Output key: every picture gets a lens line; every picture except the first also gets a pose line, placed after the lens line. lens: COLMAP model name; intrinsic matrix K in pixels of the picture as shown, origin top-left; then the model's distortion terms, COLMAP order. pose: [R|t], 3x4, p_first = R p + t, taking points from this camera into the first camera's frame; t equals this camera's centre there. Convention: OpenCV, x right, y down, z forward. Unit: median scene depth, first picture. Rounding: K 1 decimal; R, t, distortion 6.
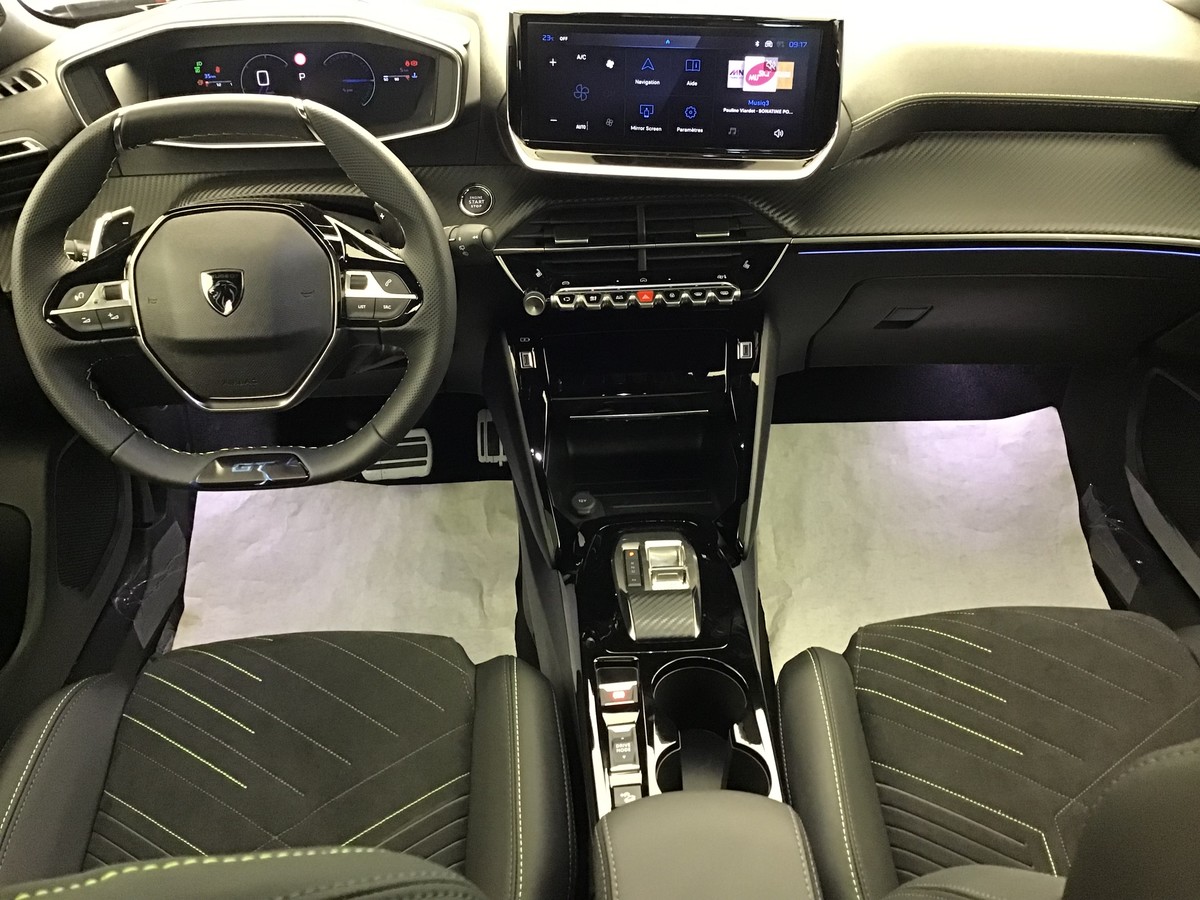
lens RADIAL K [[1086.6, 0, 605.5], [0, 1086.6, 444.1], [0, 0, 1]] dist [-0.012809, 0.000000]
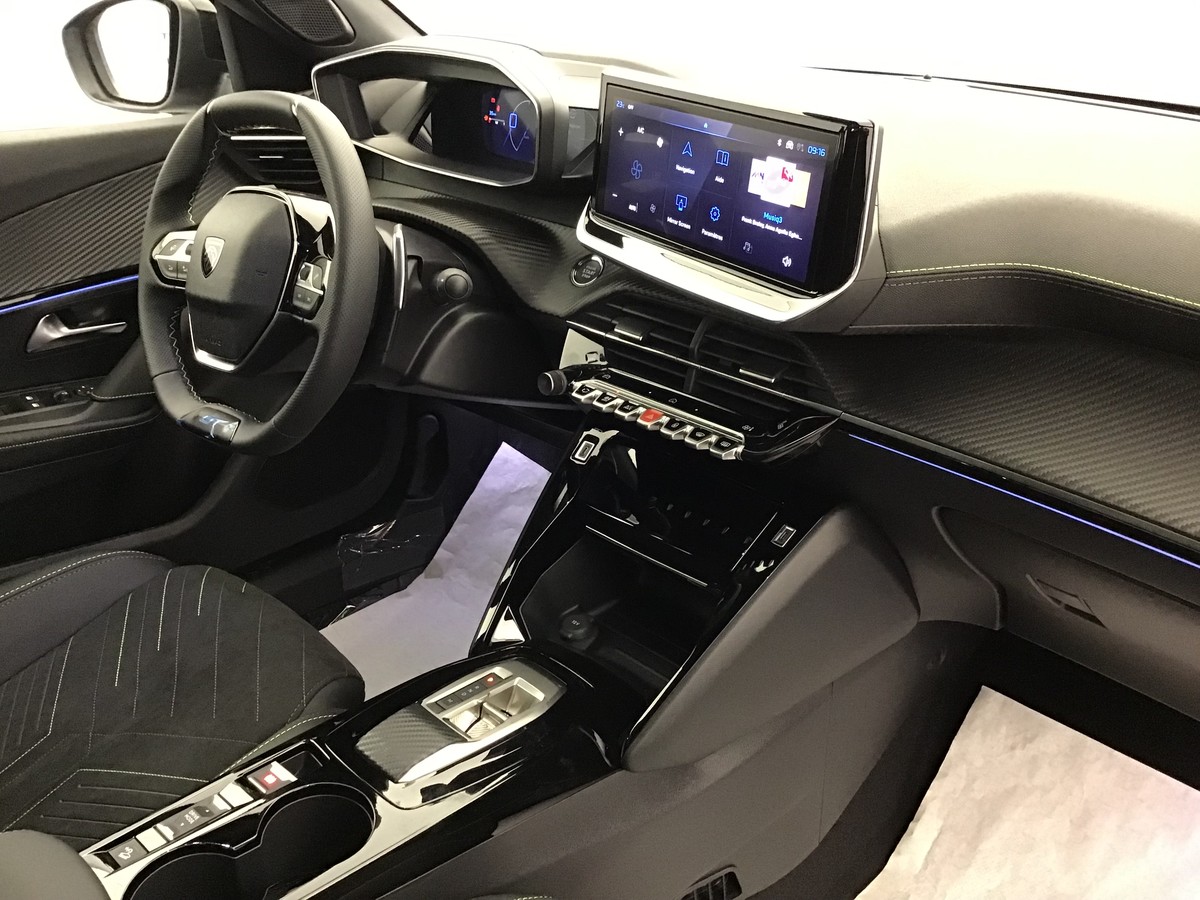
lens RADIAL K [[1086.6, 0, 600.6], [0, 1086.6, 453.3], [0, 0, 1]] dist [-0.012809, 0.000000]
pose [[0.666560, 0.342225, -0.662254, 0.633748], [-0.414026, 0.908728, 0.052874, -0.149946], [0.619903, 0.238946, 0.747412, 0.378828]]
